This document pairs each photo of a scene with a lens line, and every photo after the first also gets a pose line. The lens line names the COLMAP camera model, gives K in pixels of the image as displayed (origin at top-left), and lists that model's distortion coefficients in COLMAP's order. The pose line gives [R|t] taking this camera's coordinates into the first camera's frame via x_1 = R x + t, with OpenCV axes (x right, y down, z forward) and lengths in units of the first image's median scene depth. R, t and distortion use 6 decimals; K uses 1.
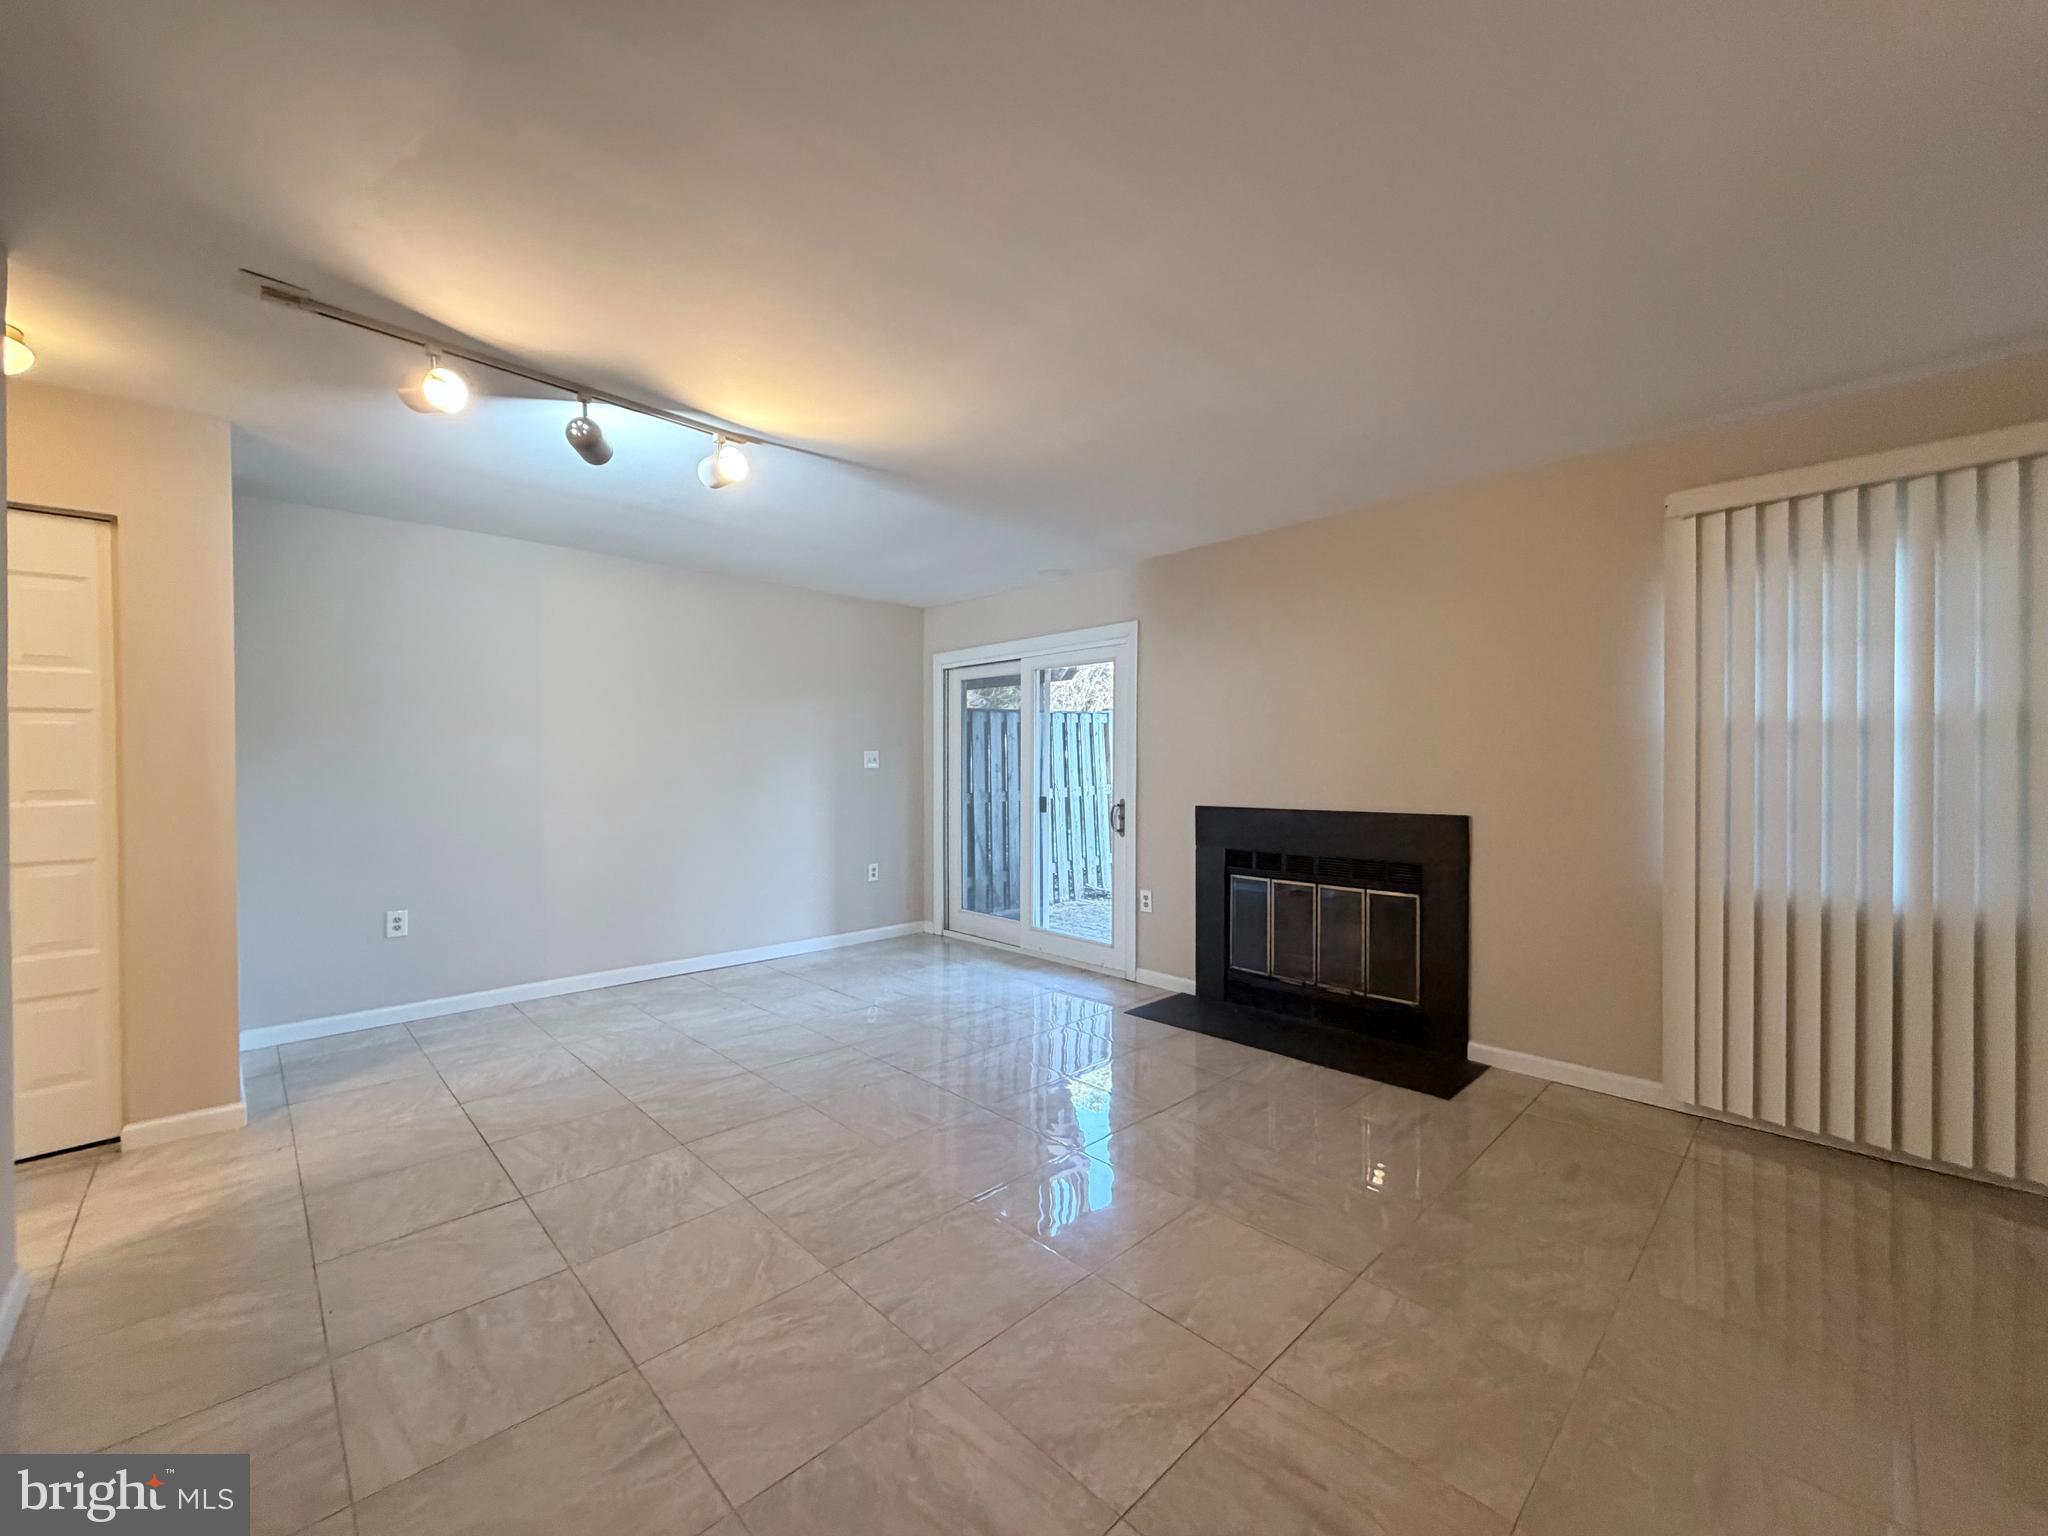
lens RADIAL K [[816.0, 0, 1014.5], [0, 816.0, 770.4], [0, 0, 1]] dist [0.000340, 0.001264]
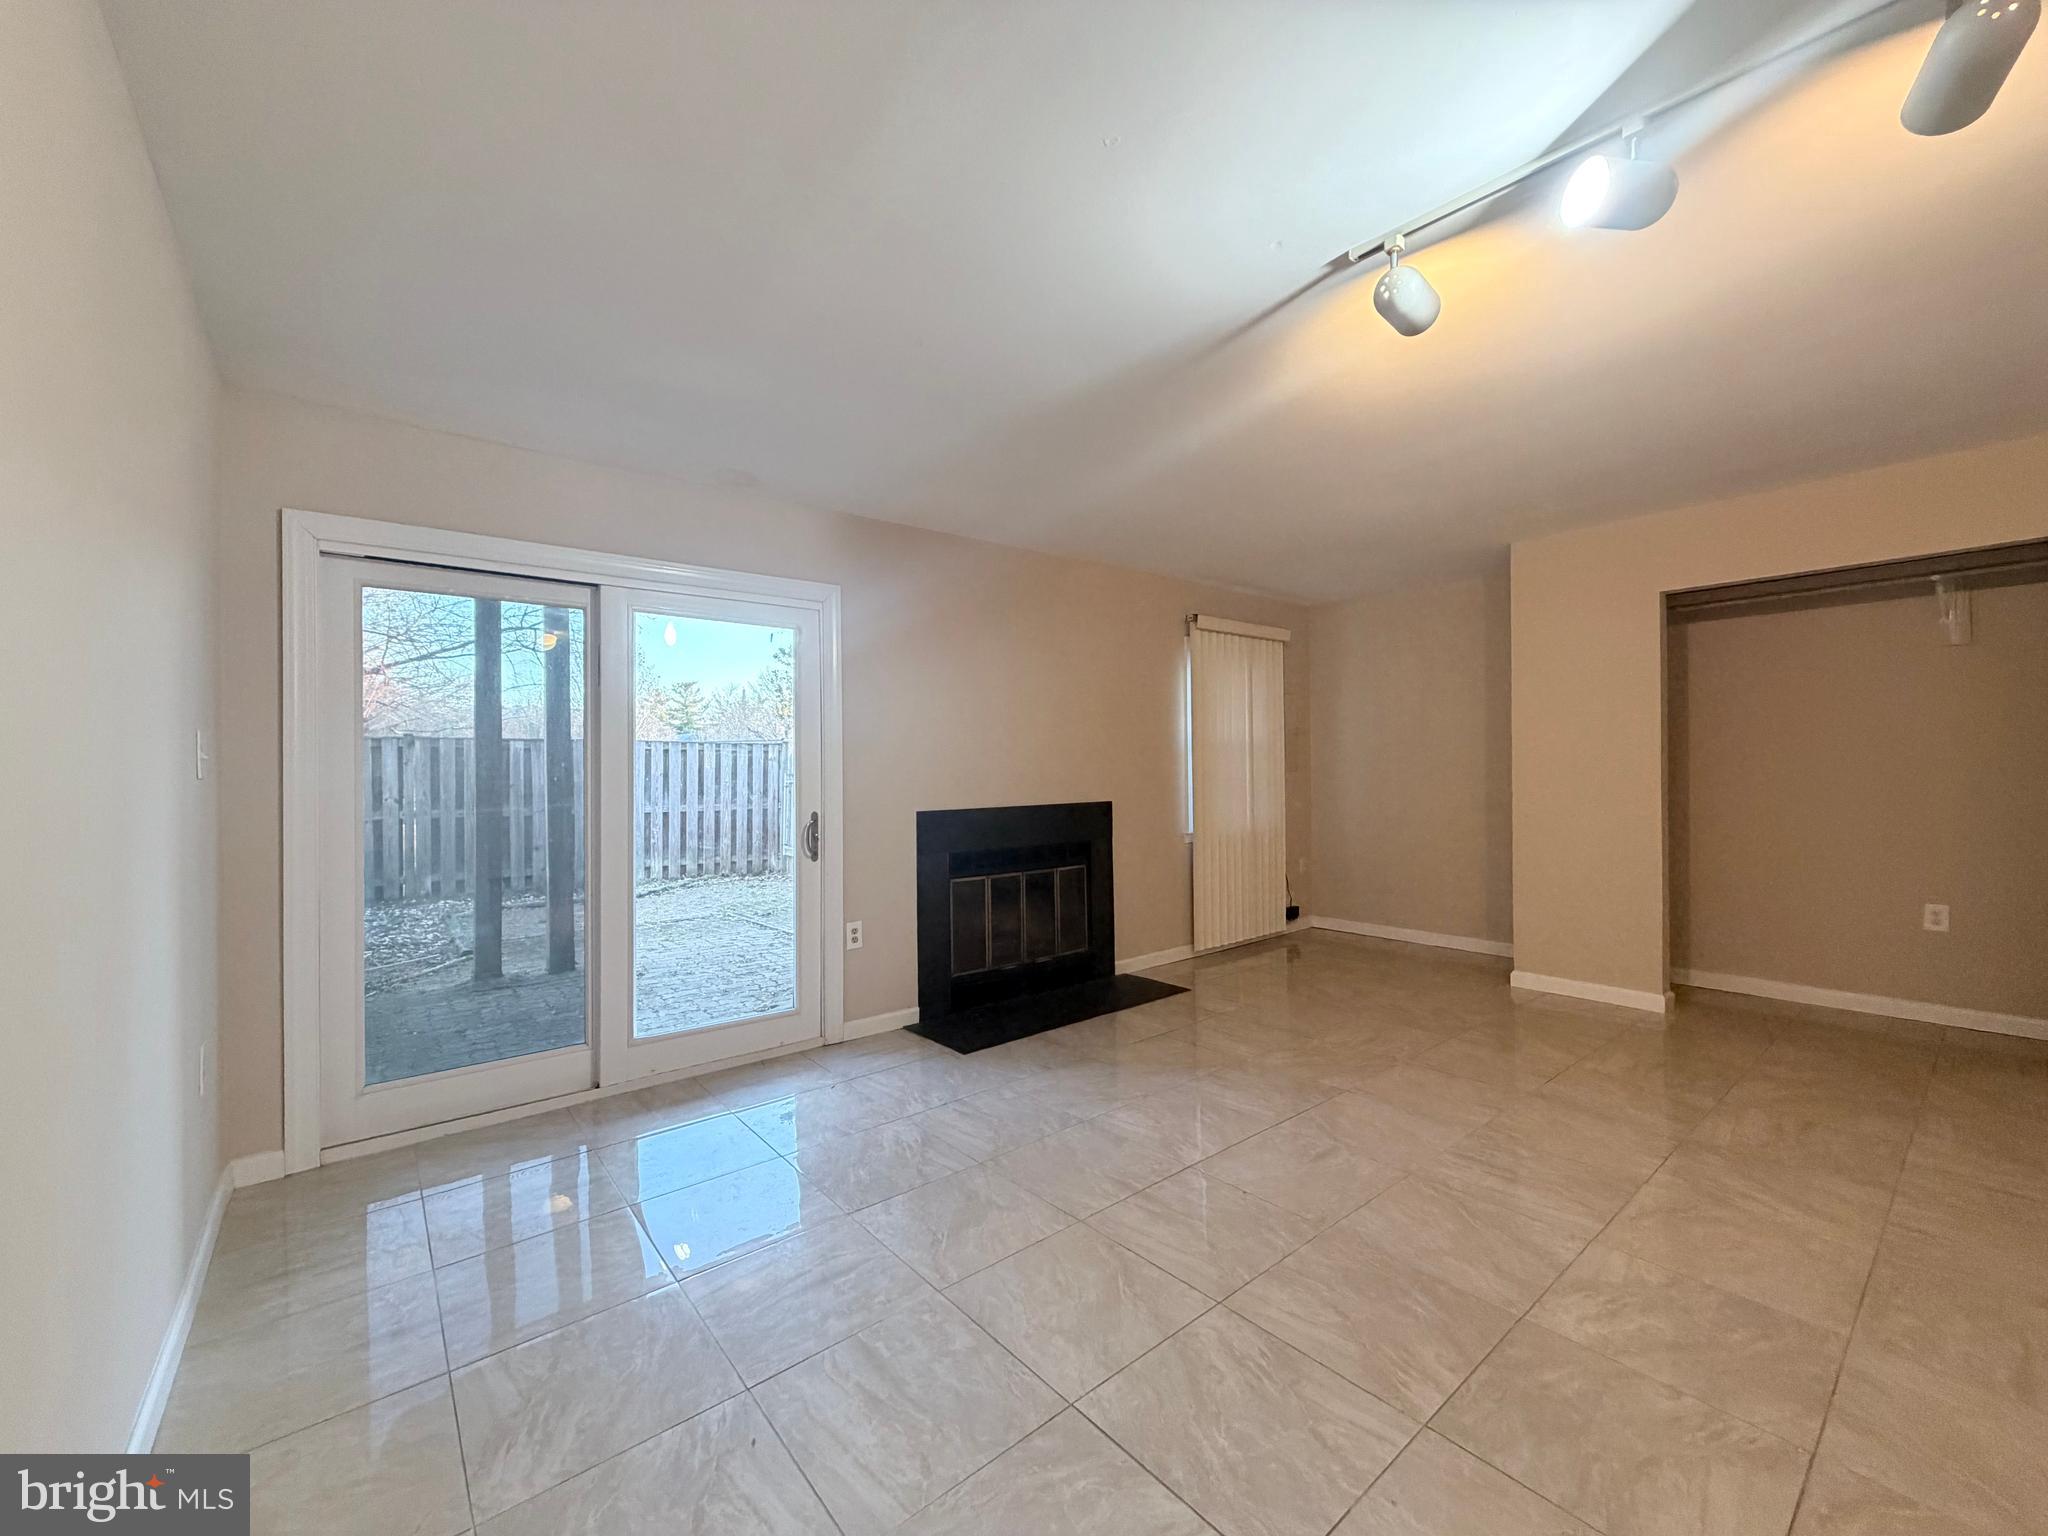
lens RADIAL K [[816.0, 0, 1017.6], [0, 816.0, 769.5], [0, 0, 1]] dist [0.000340, 0.001264]
pose [[0.085185, 0.003050, 0.996361, -0.863920], [0.021053, 0.999767, -0.004860, 0.003937], [-0.996143, 0.021390, 0.085100, 1.046989]]
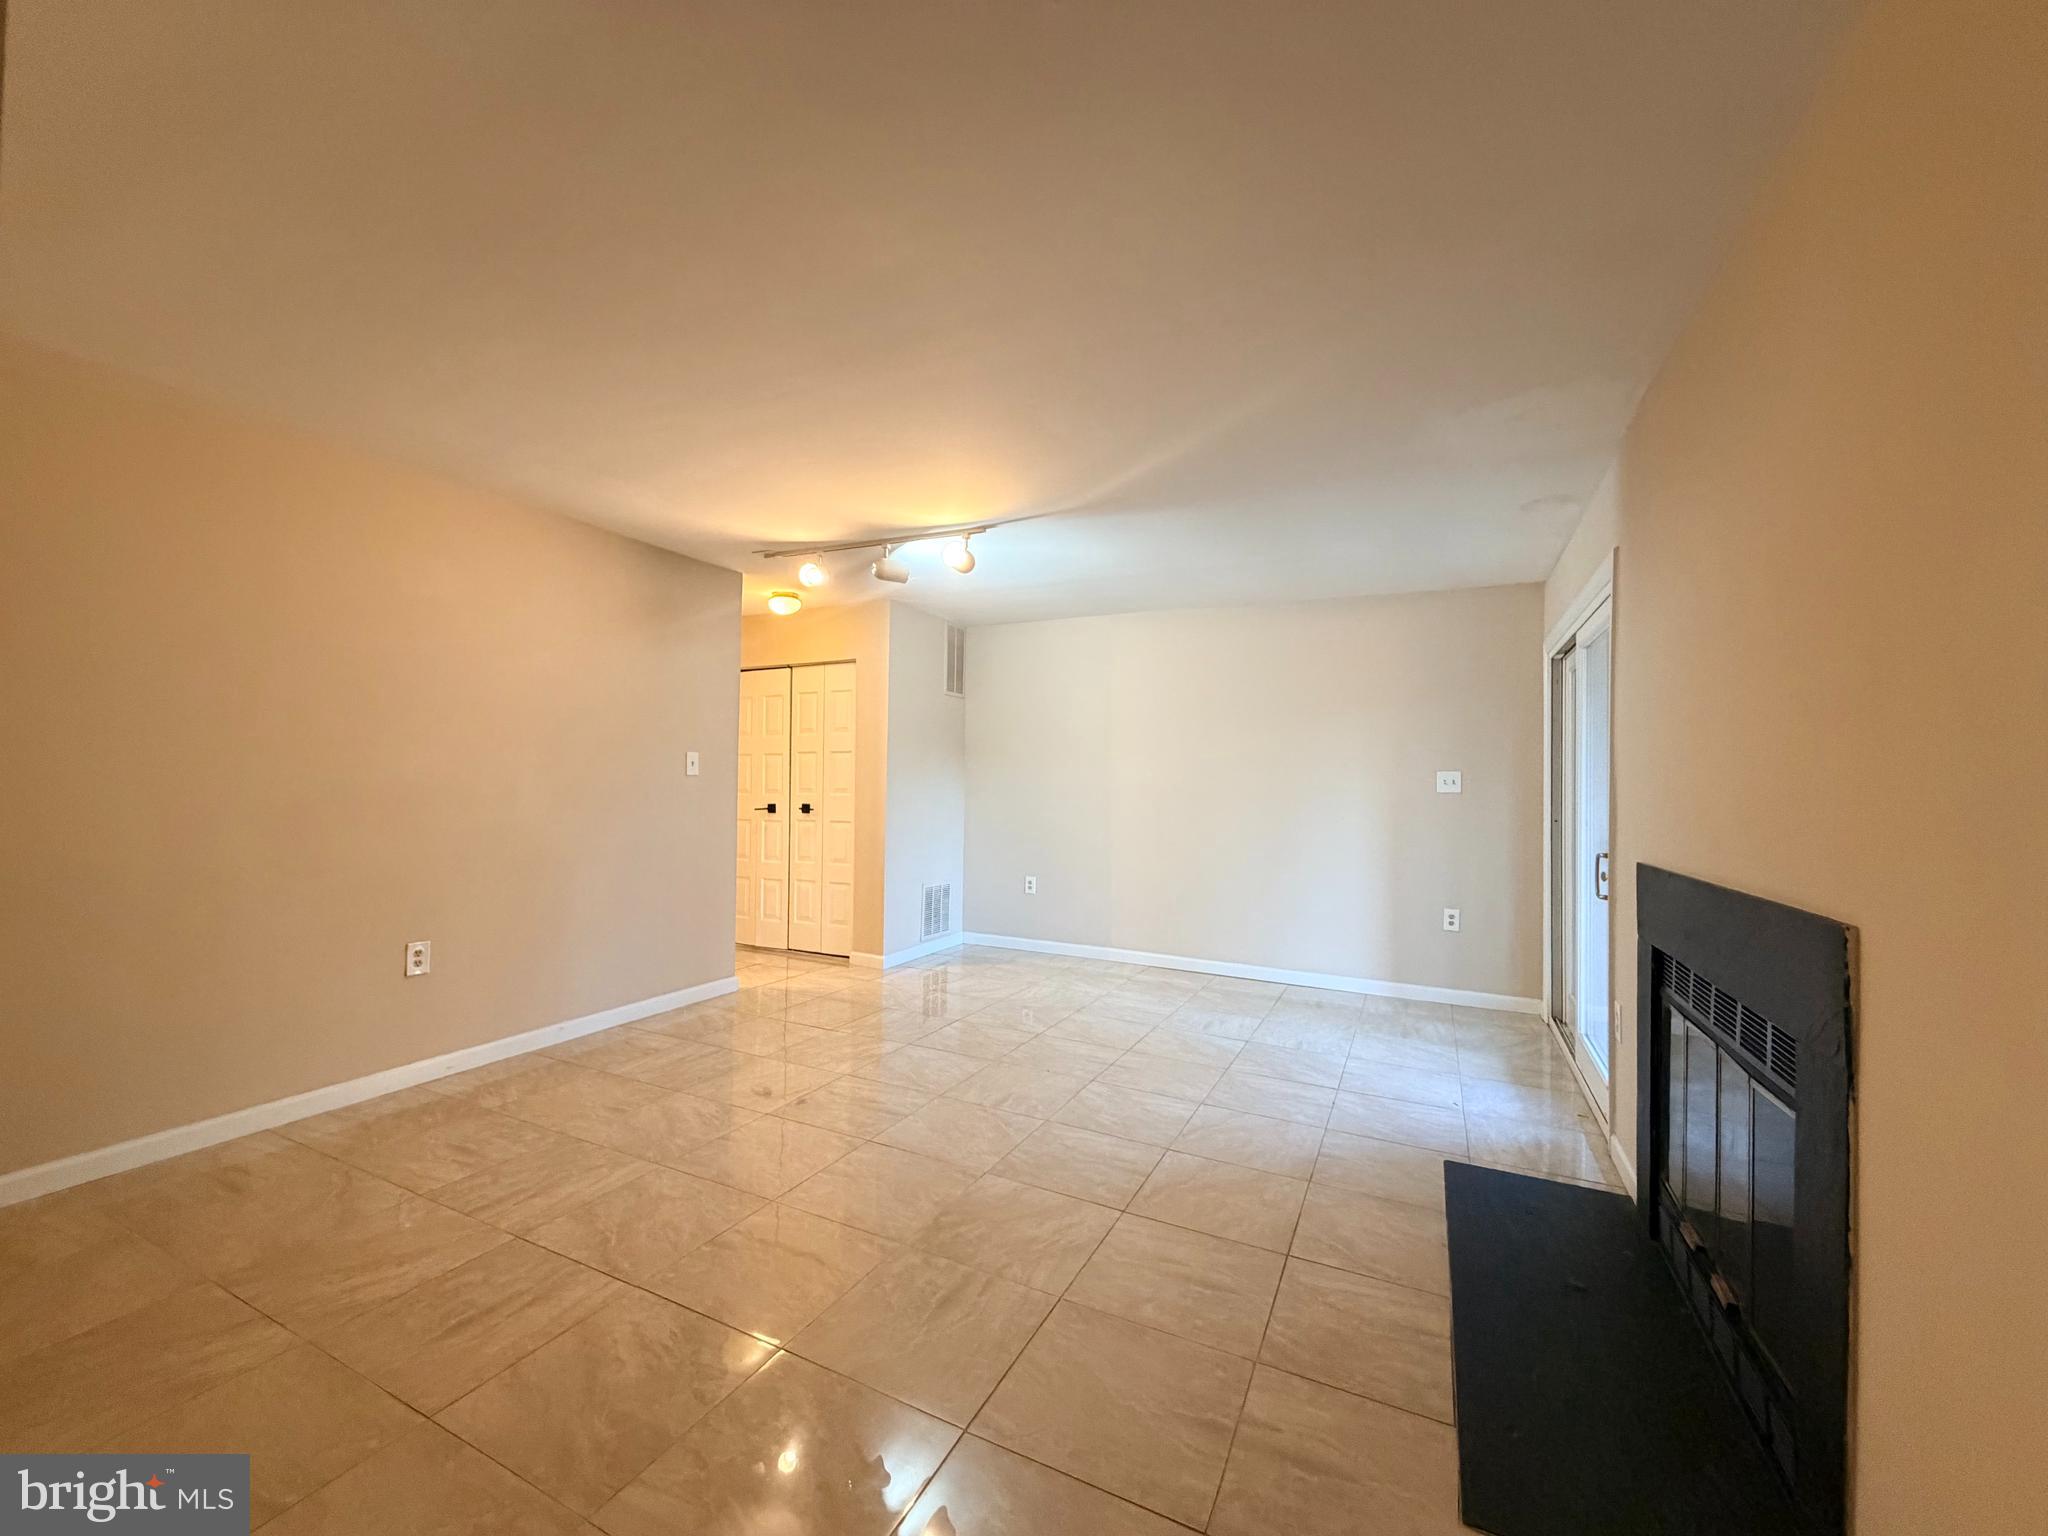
lens RADIAL K [[816.0, 0, 1019.2], [0, 816.0, 770.5], [0, 0, 1]] dist [0.000340, 0.001264]
pose [[0.337058, -0.007603, -0.941453, 0.779233], [-0.026360, 0.999499, -0.017509, 0.001599], [0.941115, 0.030718, 0.336688, 0.535203]]
